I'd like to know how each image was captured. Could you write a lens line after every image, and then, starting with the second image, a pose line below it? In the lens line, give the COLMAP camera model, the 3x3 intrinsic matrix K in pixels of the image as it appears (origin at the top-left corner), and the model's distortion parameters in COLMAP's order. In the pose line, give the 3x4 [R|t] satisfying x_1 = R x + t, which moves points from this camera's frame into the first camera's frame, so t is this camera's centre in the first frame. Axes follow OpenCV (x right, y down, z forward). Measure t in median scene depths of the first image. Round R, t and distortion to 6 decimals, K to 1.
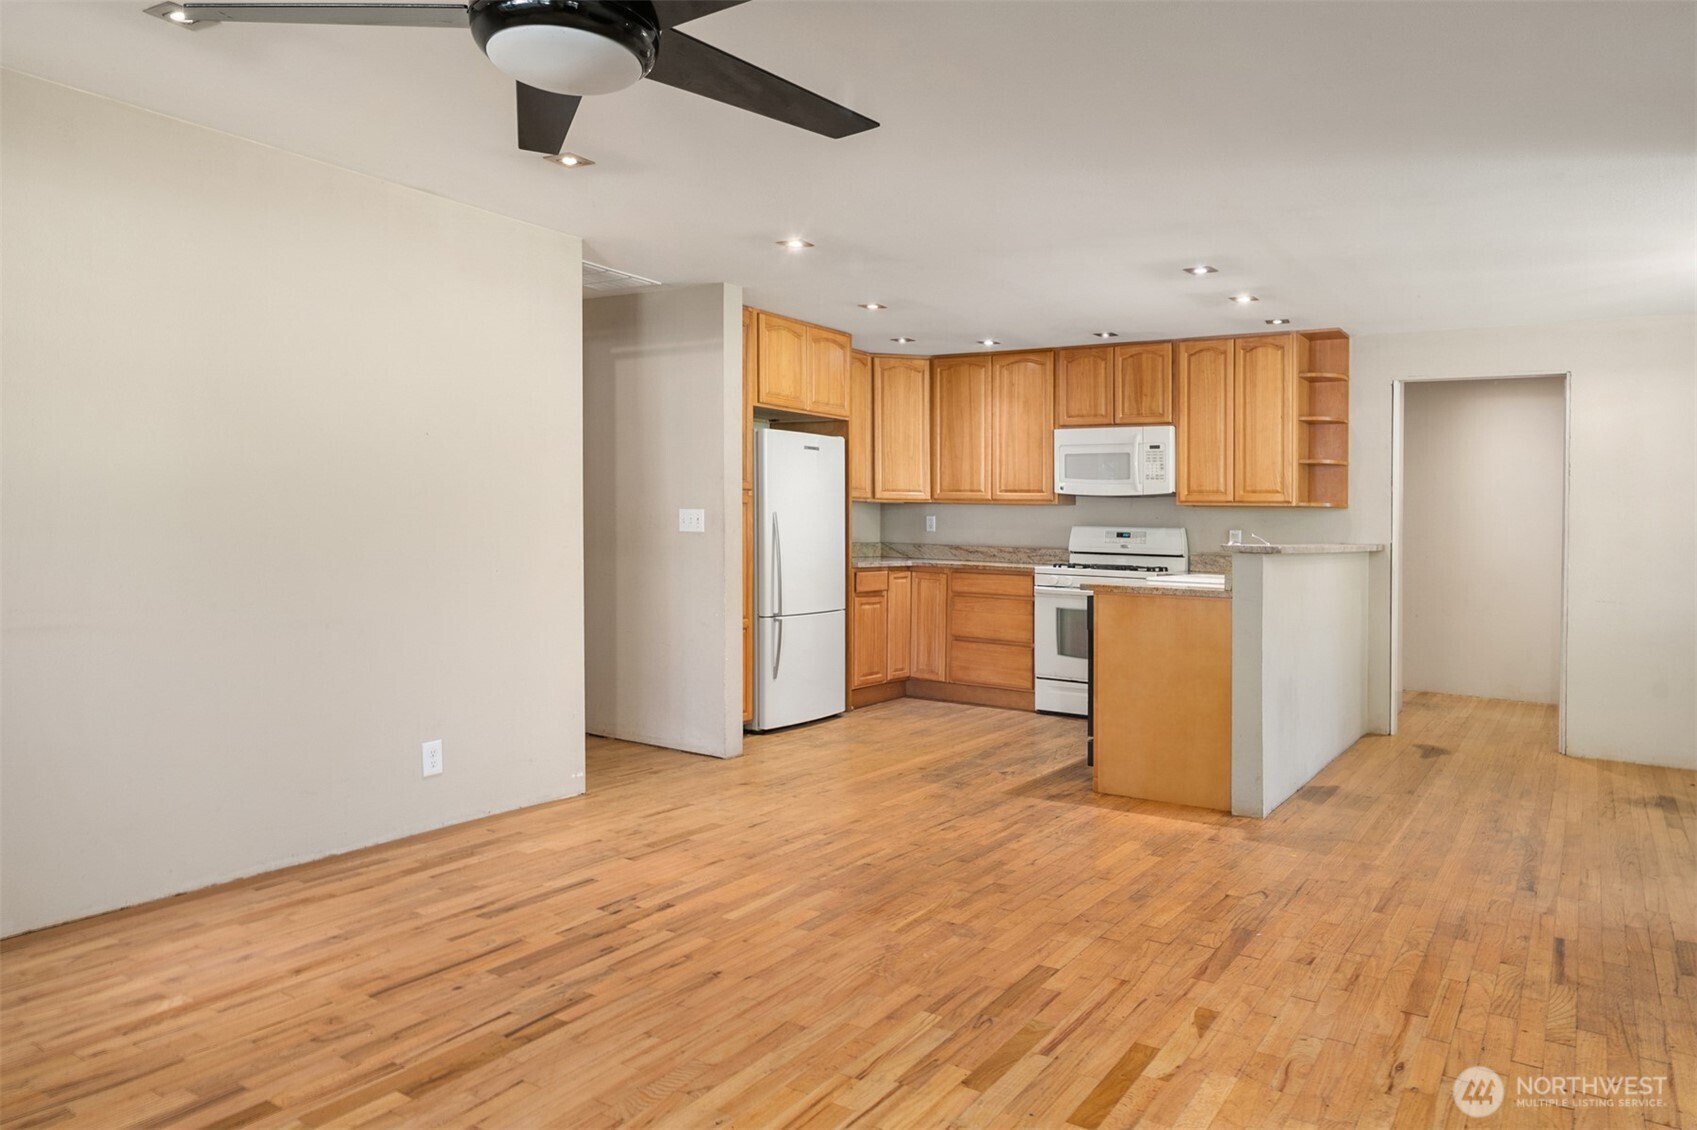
lens RADIAL K [[1112.0, 0, 858.8], [0, 1112.0, 446.2], [0, 0, 1]] dist [0.001873, -0.009420]
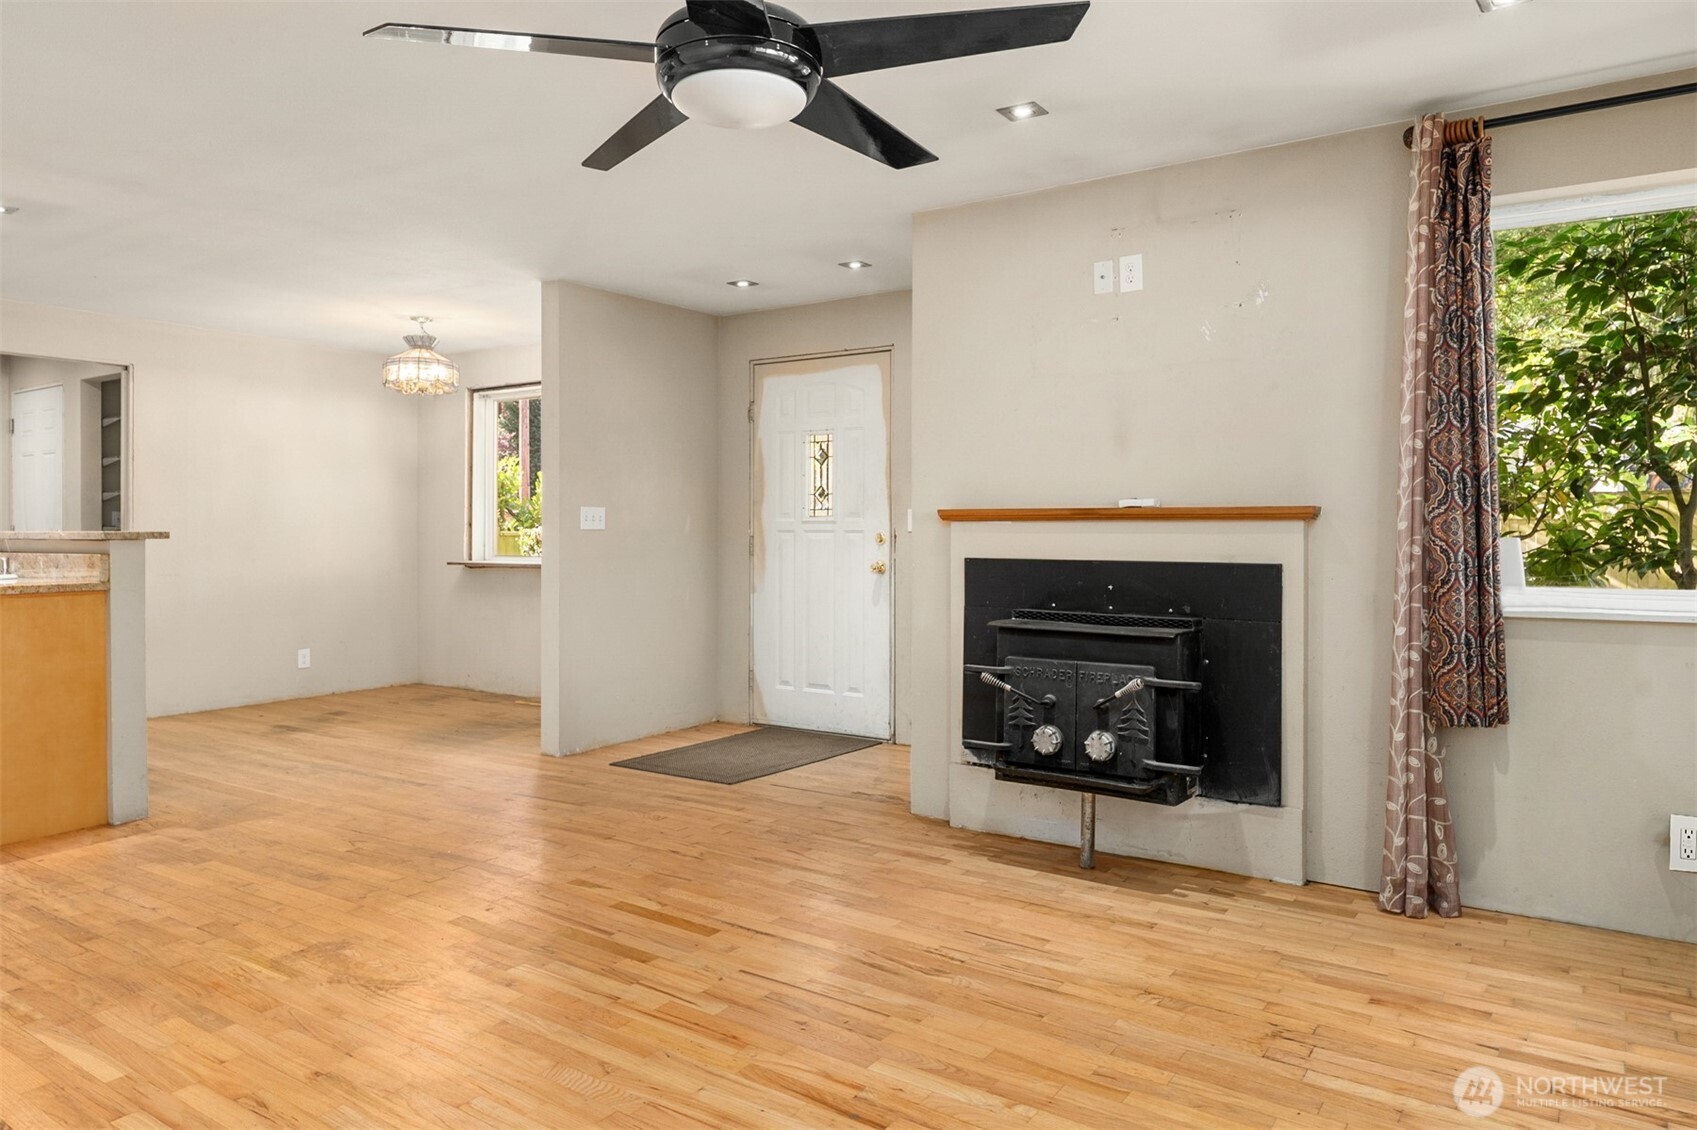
lens RADIAL K [[1112.0, 0, 848.6], [0, 1112.0, 546.6], [0, 0, 1]] dist [0.001873, -0.009420]
pose [[0.019708, -0.038950, 0.999047, -0.440725], [-0.072546, 0.996551, 0.040284, 0.013873], [-0.997170, -0.073271, 0.016815, 0.301550]]
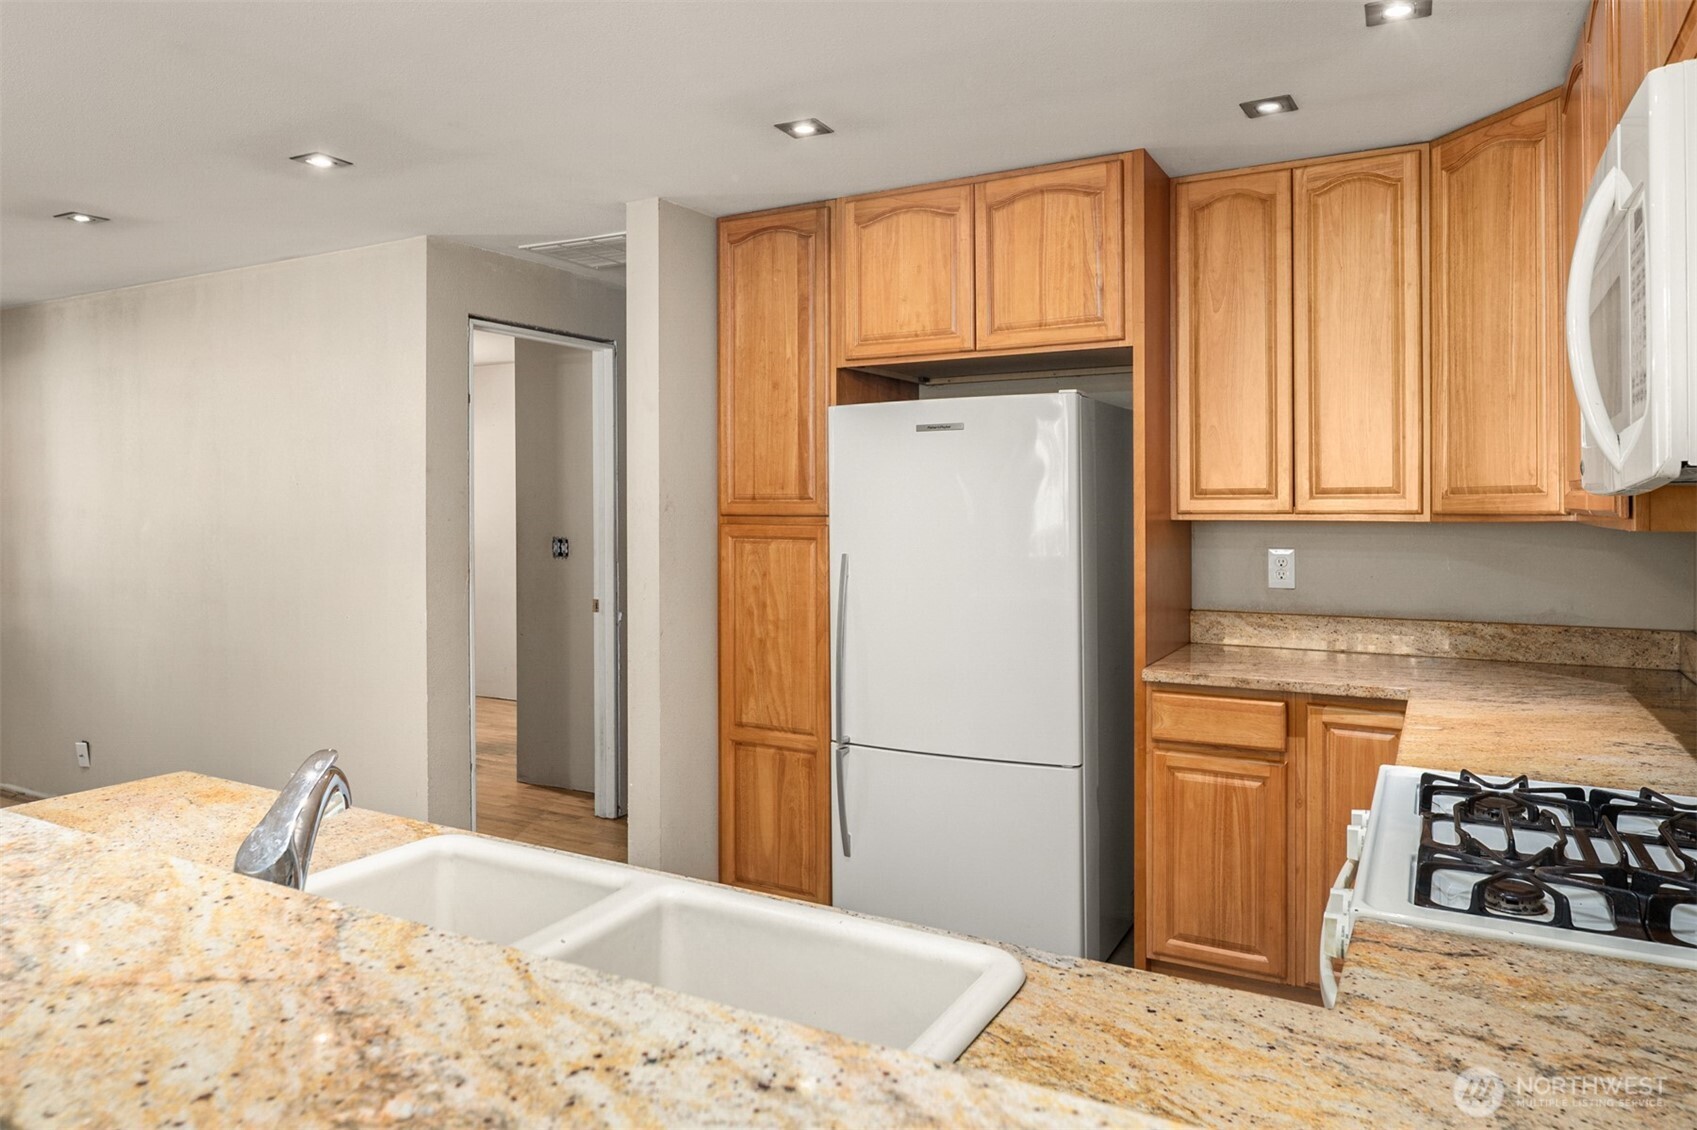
lens RADIAL K [[1112.0, 0, 881.7], [0, 1112.0, 493.5], [0, 0, 1]] dist [0.001873, -0.009420]
pose [[0.087007, -0.031486, -0.995710, 0.511328], [0.075600, 0.996827, -0.024916, 0.046346], [0.993335, -0.073108, 0.089112, 1.036364]]
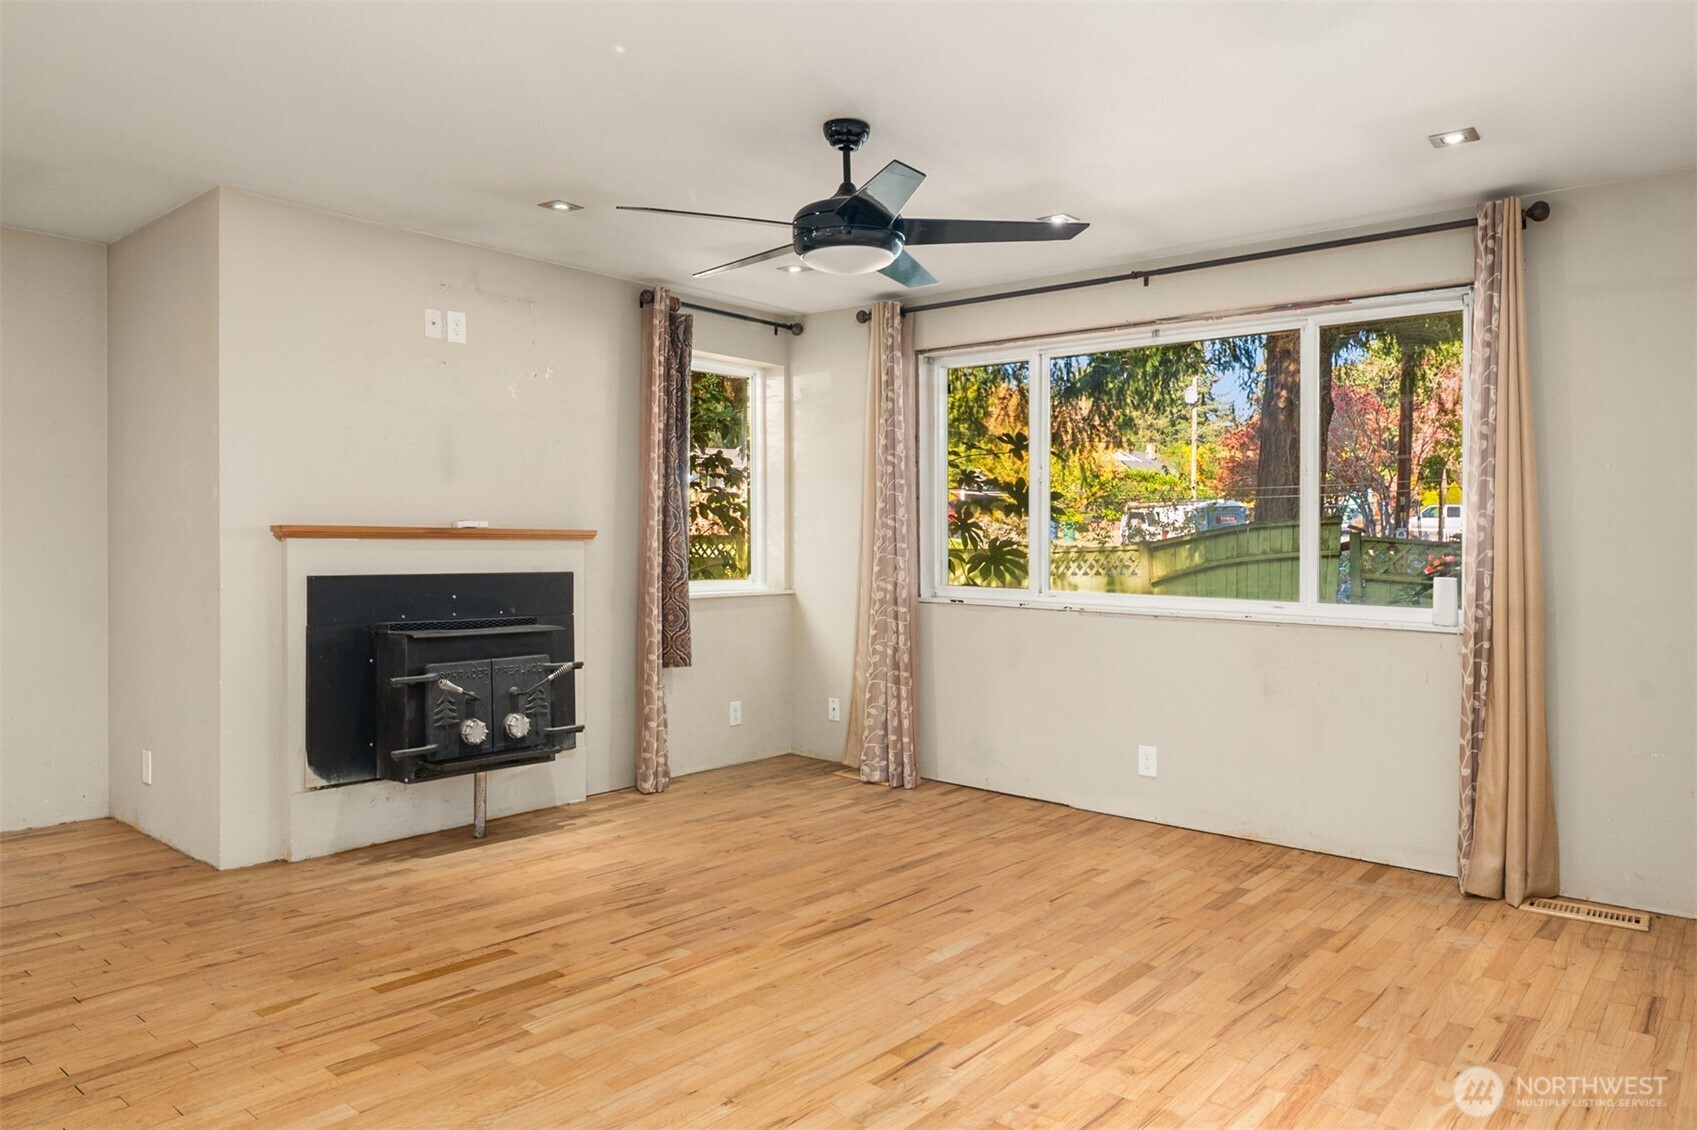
lens RADIAL K [[1112.0, 0, 862.6], [0, 1112.0, 555.1], [0, 0, 1]] dist [0.001873, -0.009420]
pose [[-0.993095, -0.031612, 0.112972, -0.145959], [-0.038534, 0.997477, -0.059625, 0.058655], [-0.110802, -0.063567, -0.991808, 0.873017]]
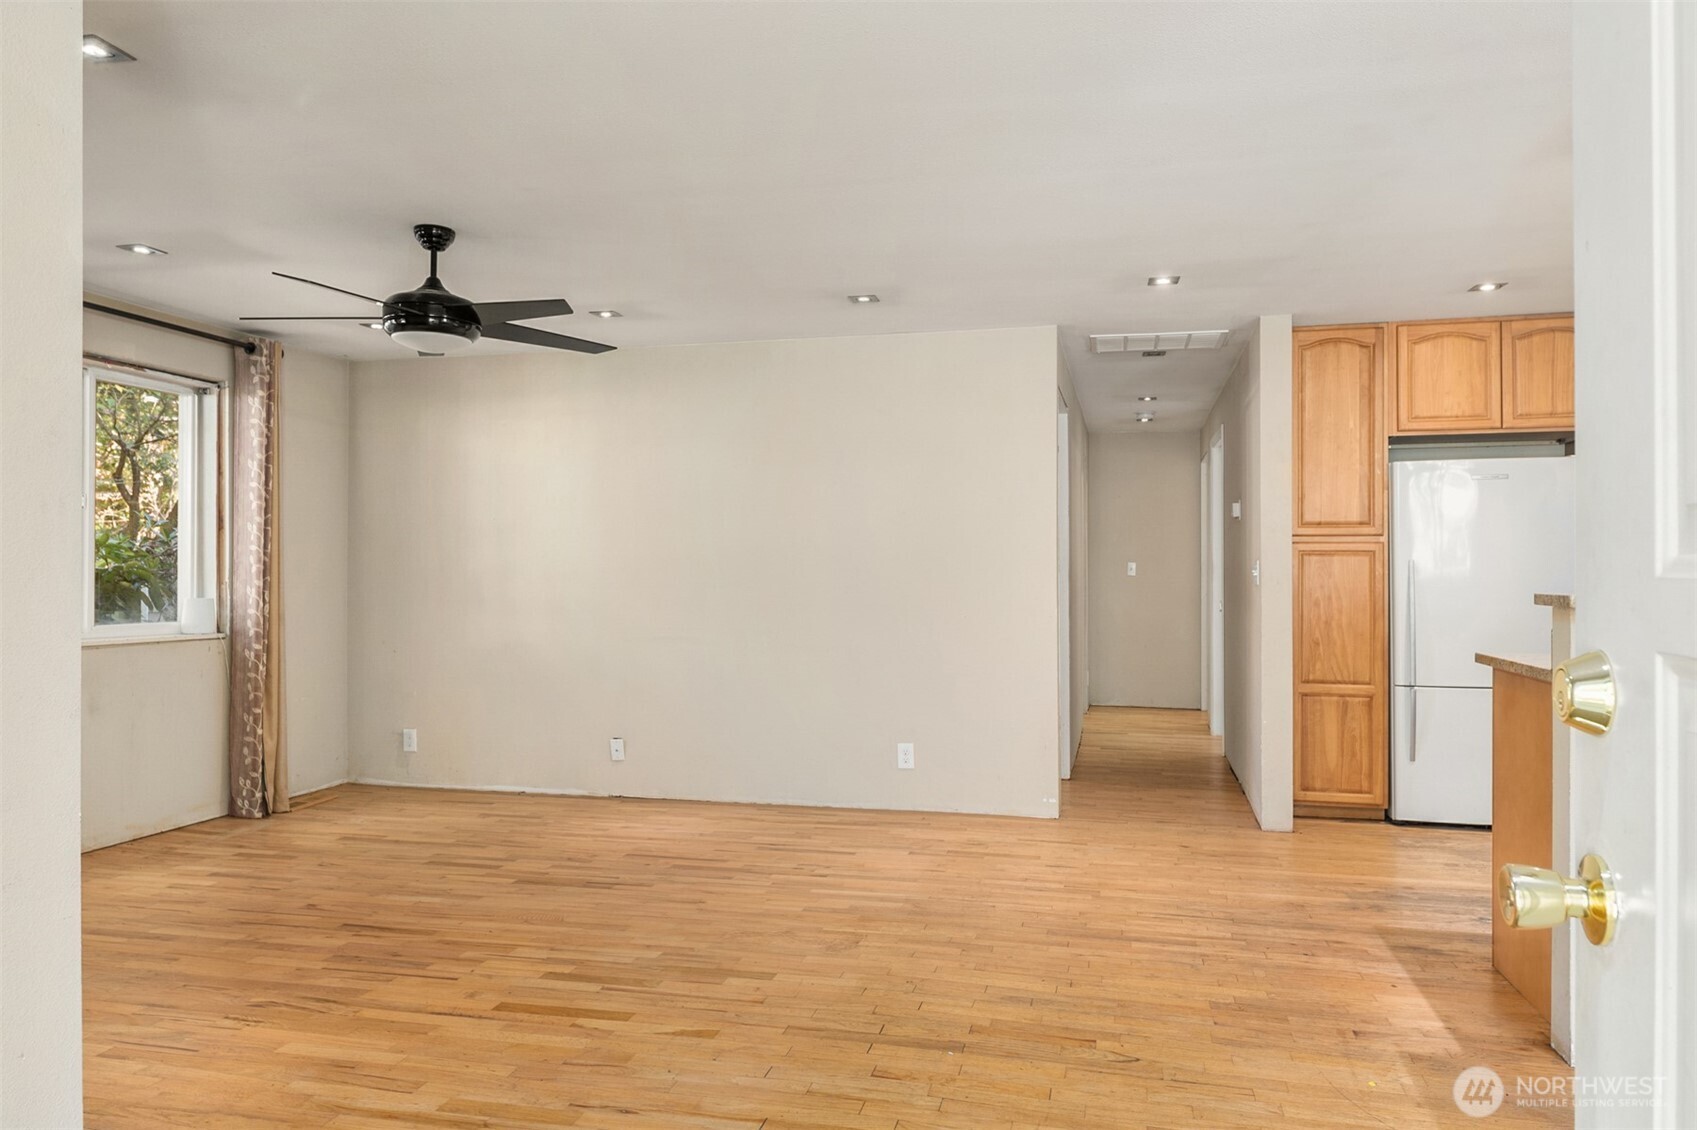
lens RADIAL K [[1112.0, 0, 854.2], [0, 1112.0, 553.1], [0, 0, 1]] dist [0.001873, -0.009420]
pose [[0.335649, -0.038827, -0.941187, 0.607005], [0.076156, 0.996998, -0.013971, 0.035047], [0.938904, -0.066988, 0.337598, 0.355301]]
